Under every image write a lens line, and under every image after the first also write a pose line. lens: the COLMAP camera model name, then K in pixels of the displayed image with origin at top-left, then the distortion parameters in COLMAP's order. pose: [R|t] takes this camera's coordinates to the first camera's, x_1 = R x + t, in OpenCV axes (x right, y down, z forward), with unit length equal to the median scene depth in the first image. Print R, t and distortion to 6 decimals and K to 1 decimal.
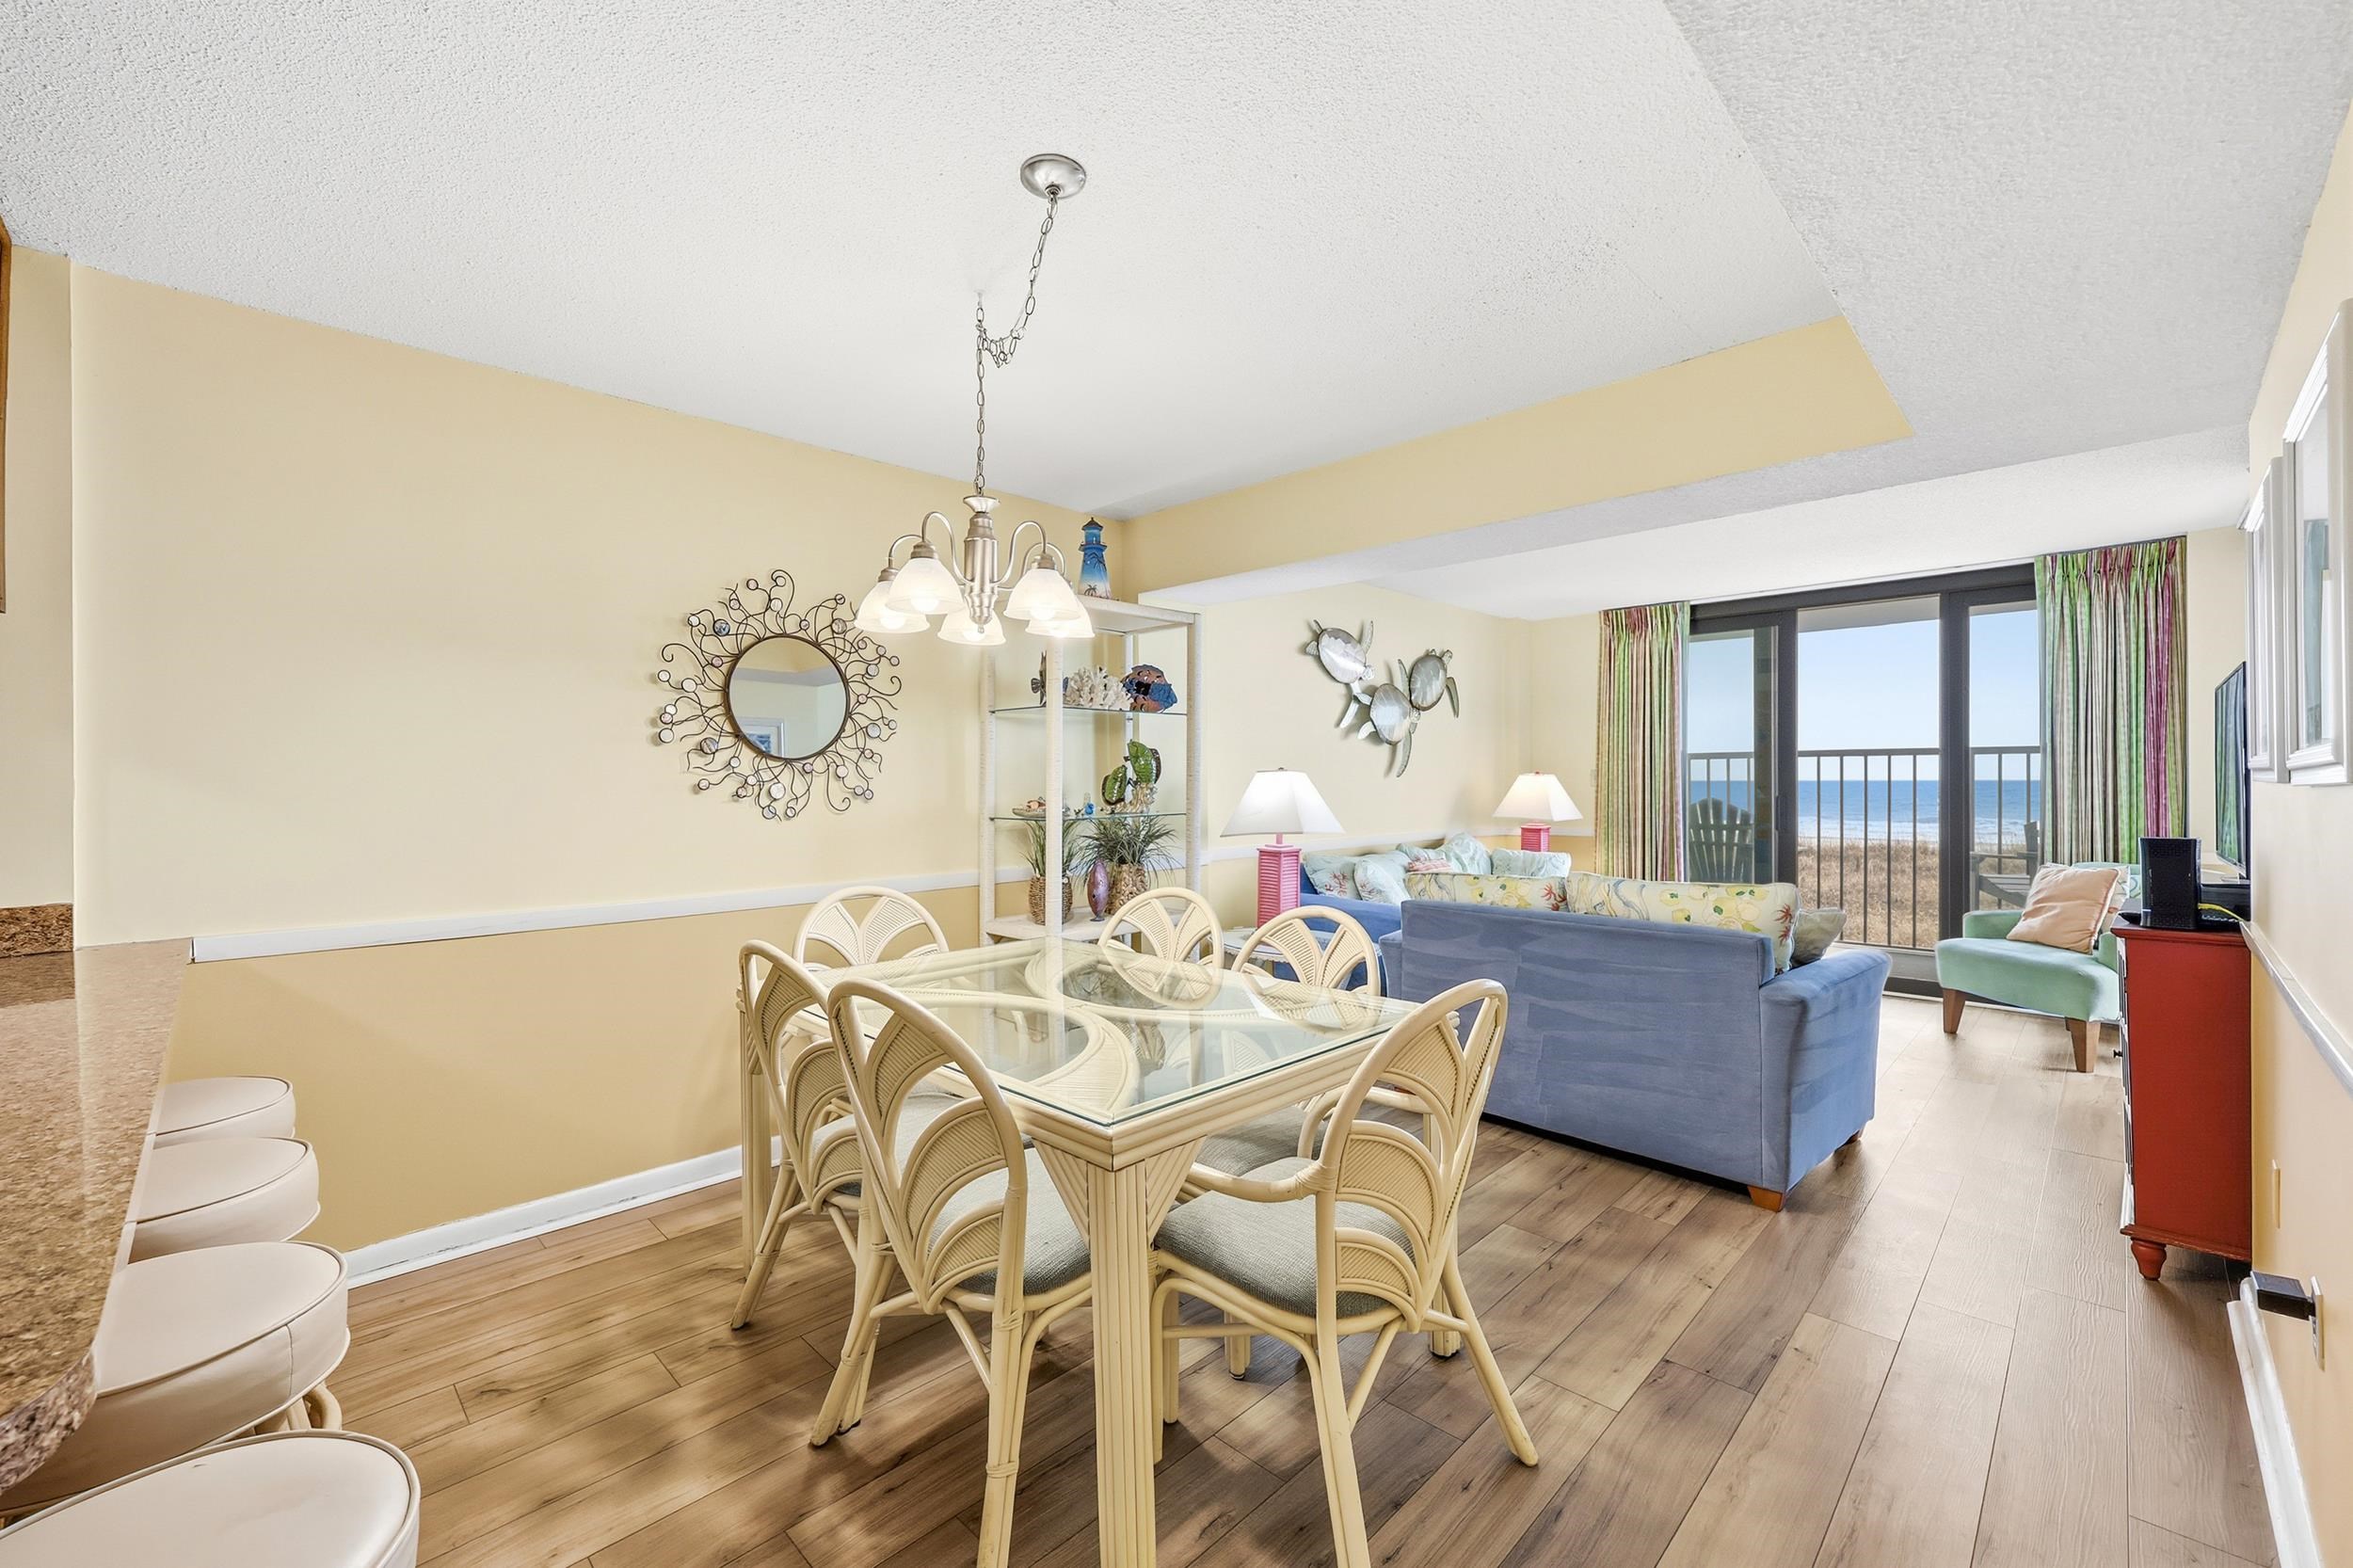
lens RADIAL K [[952.9, 0, 1176.5], [0, 952.9, 784.0], [0, 0, 1]] dist [0.002422, -0.000062]
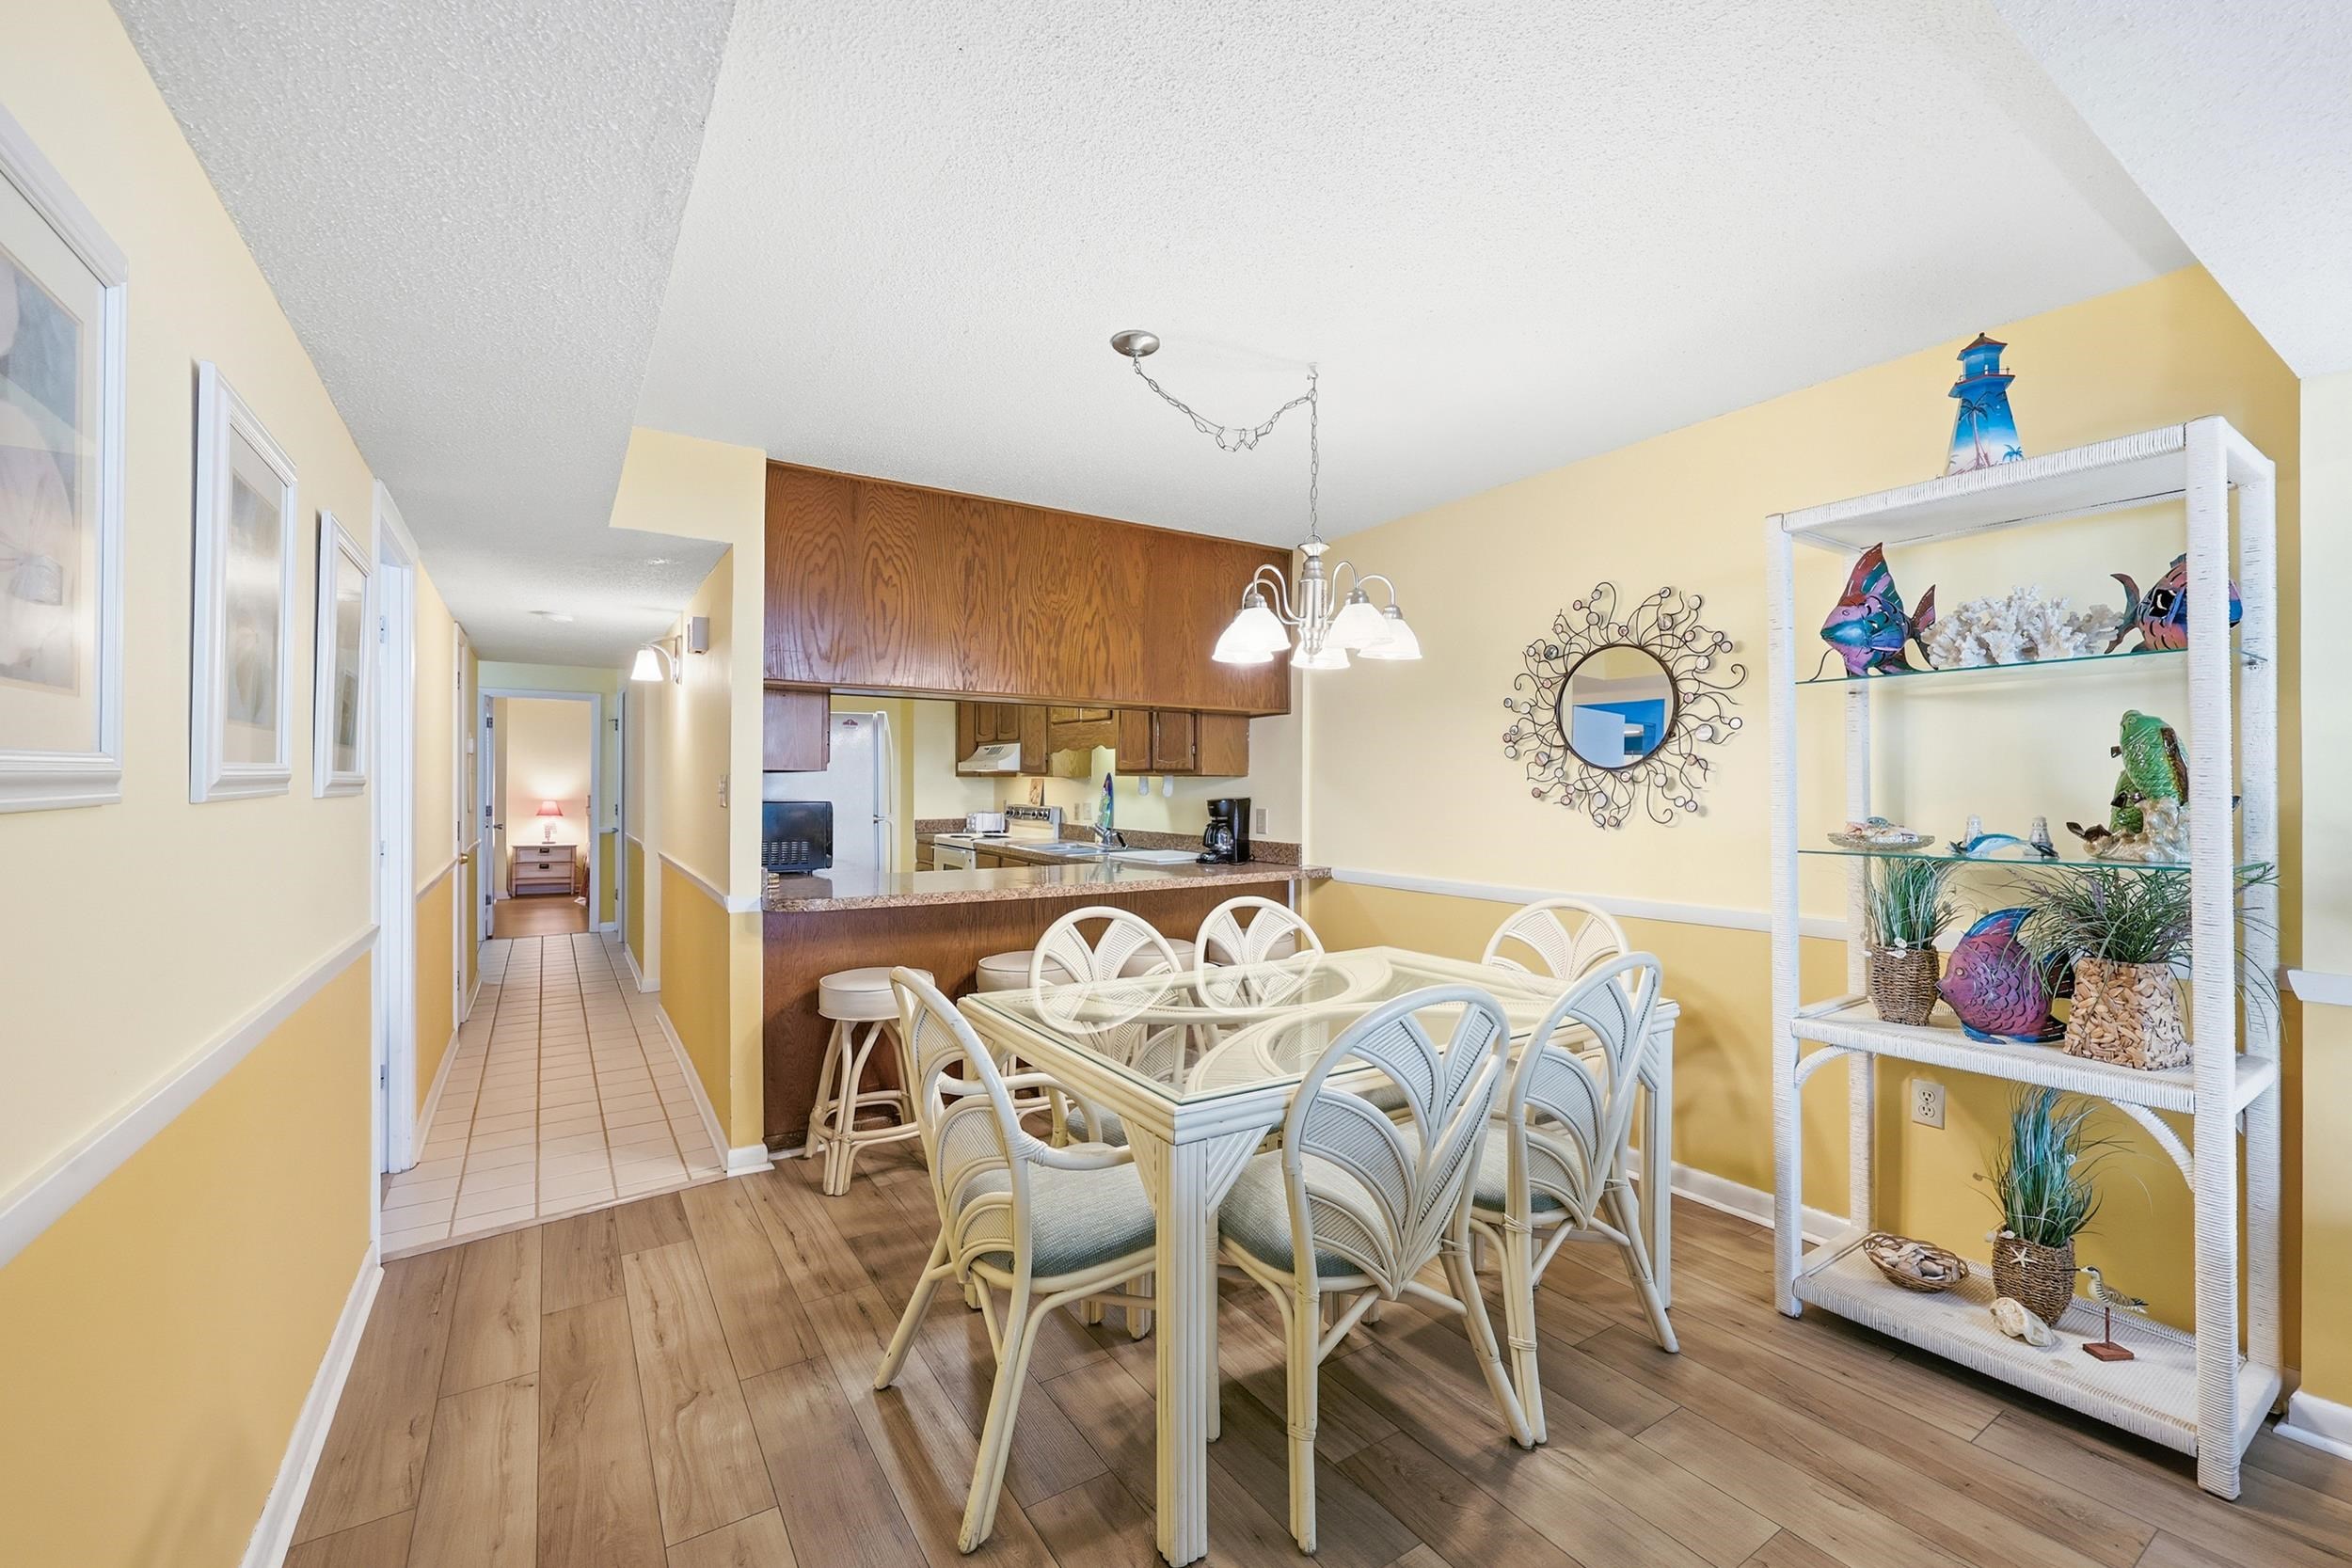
lens RADIAL K [[974.1, 0, 1179.5], [0, 974.1, 786.5], [0, 0, 1]] dist [0.002164, 0.000023]
pose [[-0.222039, 0.001784, -0.975036, 0.645708], [-0.006592, 0.999973, 0.003331, -0.007291], [0.975015, 0.007167, -0.222022, 0.734742]]
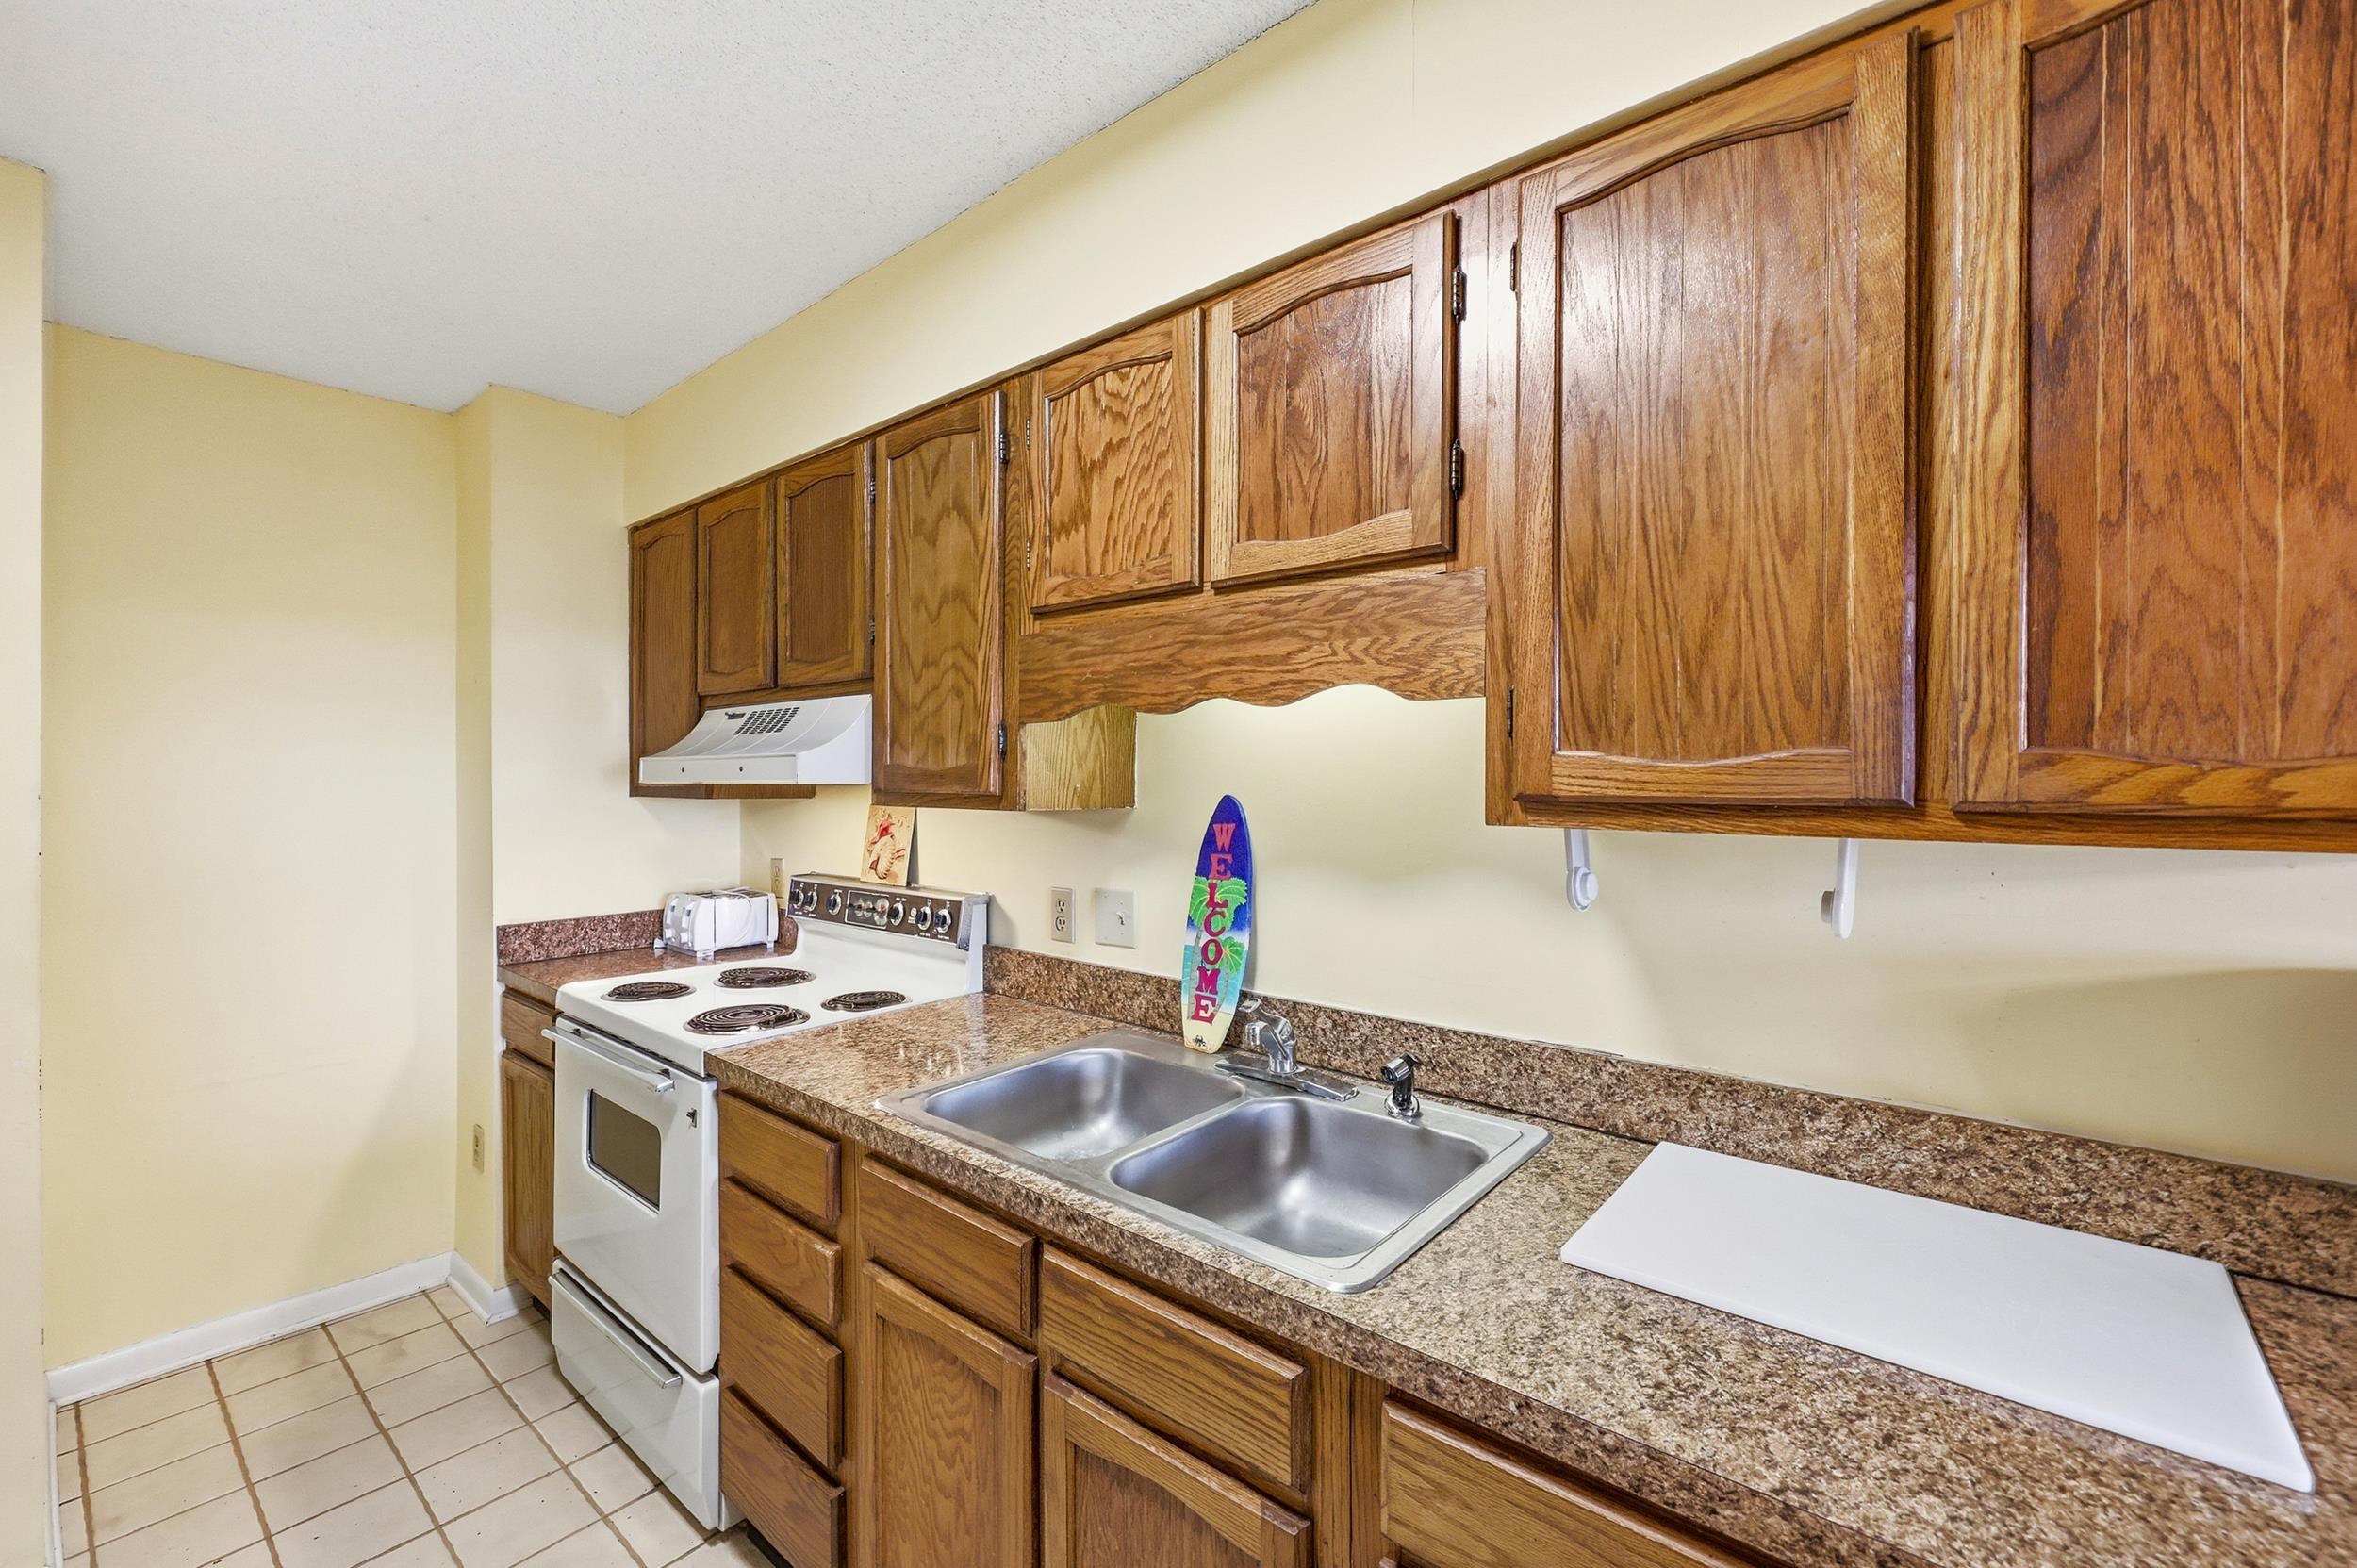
lens RADIAL K [[976.3, 0, 1182.0], [0, 976.3, 786.5], [0, 0, 1]] dist [0.002164, 0.000023]
pose [[0.079034, 0.004062, -0.996864, -0.577853], [-0.007253, 0.999968, 0.003500, -0.033372], [0.996846, 0.006954, 0.079061, 0.130648]]
